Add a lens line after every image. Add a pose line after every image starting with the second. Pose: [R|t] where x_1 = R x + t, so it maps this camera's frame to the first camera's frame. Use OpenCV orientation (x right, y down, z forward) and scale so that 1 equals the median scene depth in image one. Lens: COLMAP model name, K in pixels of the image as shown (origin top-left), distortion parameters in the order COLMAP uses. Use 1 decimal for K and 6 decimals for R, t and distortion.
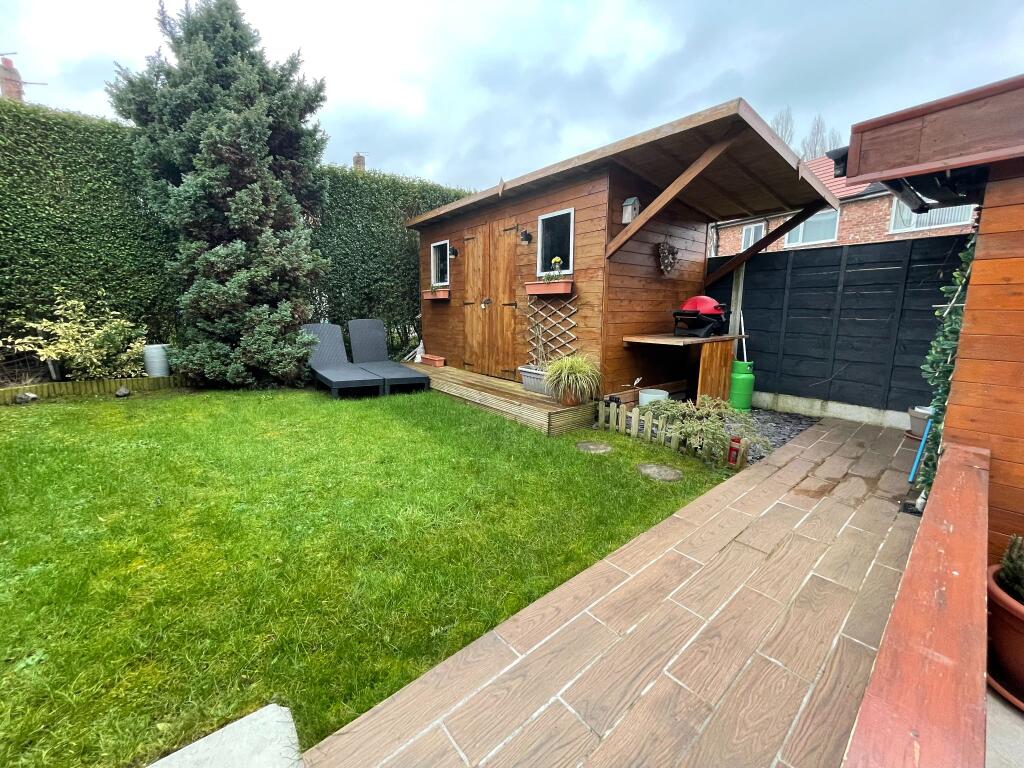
lens RADIAL K [[411.6, 0, 508.1], [0, 411.6, 376.8], [0, 0, 1]] dist [-0.007614, 0.000421]
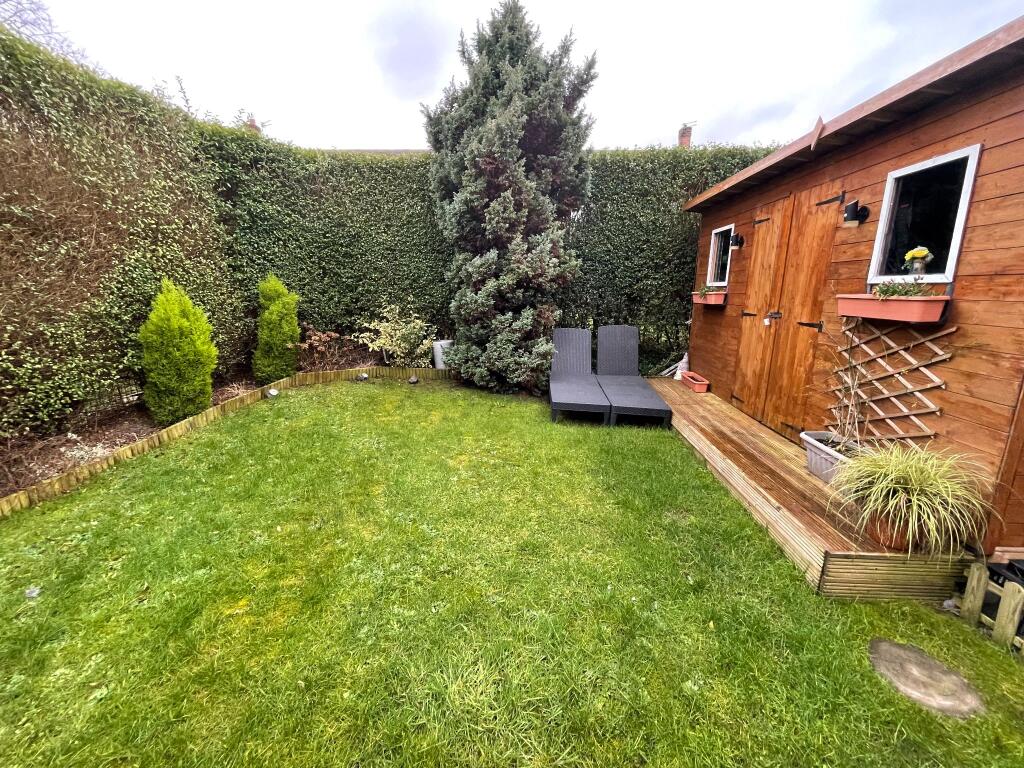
lens RADIAL K [[411.6, 0, 508.1], [0, 411.6, 376.8], [0, 0, 1]] dist [-0.007614, 0.000421]
pose [[0.749145, 0.135981, -0.648299, 0.078569], [-0.105986, 0.990700, 0.085327, -0.107371], [0.653872, 0.004788, 0.756590, 0.243563]]
